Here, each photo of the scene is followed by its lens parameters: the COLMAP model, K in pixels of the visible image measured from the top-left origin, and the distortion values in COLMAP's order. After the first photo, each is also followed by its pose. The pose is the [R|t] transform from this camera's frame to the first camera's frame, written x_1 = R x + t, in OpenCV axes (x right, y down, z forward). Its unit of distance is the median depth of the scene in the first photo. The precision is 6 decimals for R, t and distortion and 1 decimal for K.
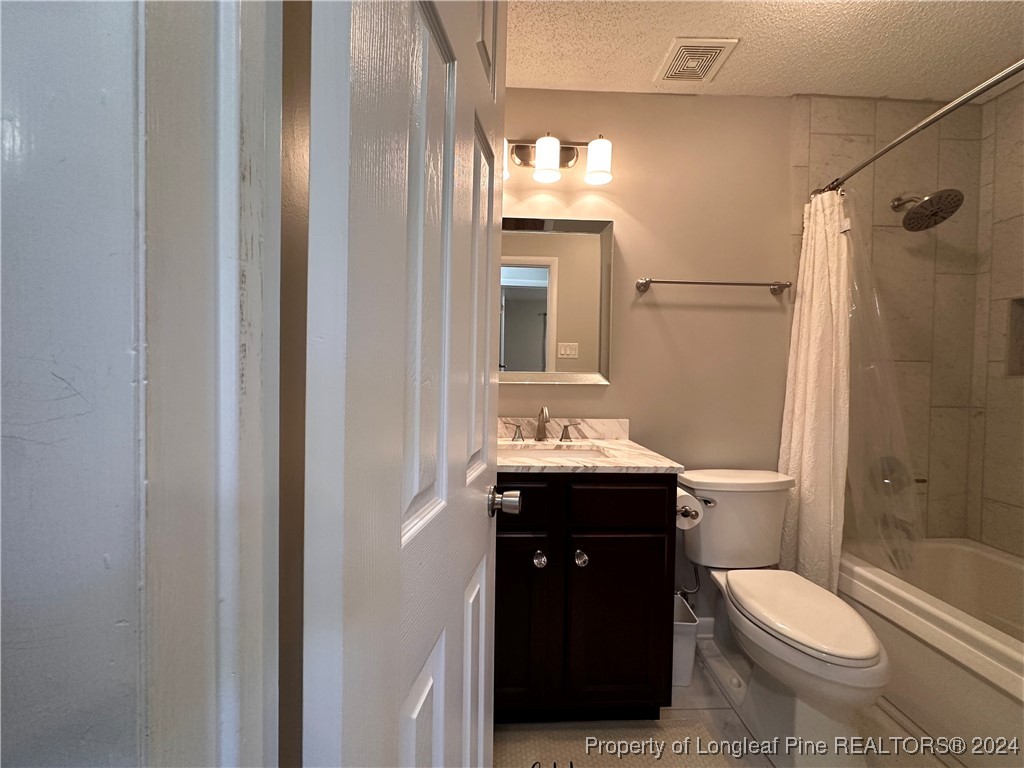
lens RADIAL K [[409.3, 0, 513.5], [0, 409.3, 384.3], [0, 0, 1]] dist [-0.002623, -0.000263]
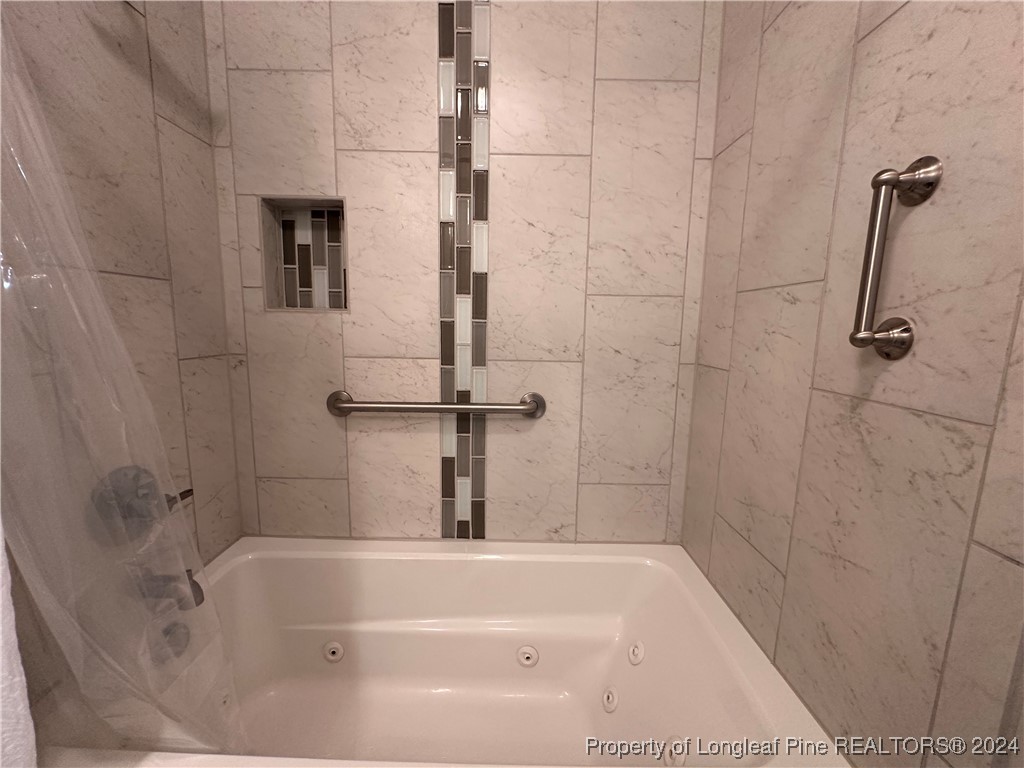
lens RADIAL K [[409.3, 0, 511.4], [0, 409.3, 384.4], [0, 0, 1]] dist [-0.002623, -0.000263]
pose [[0.038692, -0.158500, 0.986601, 0.467152], [0.001174, 0.987346, 0.158574, -0.002406], [-0.999251, -0.004978, 0.038388, 0.510693]]
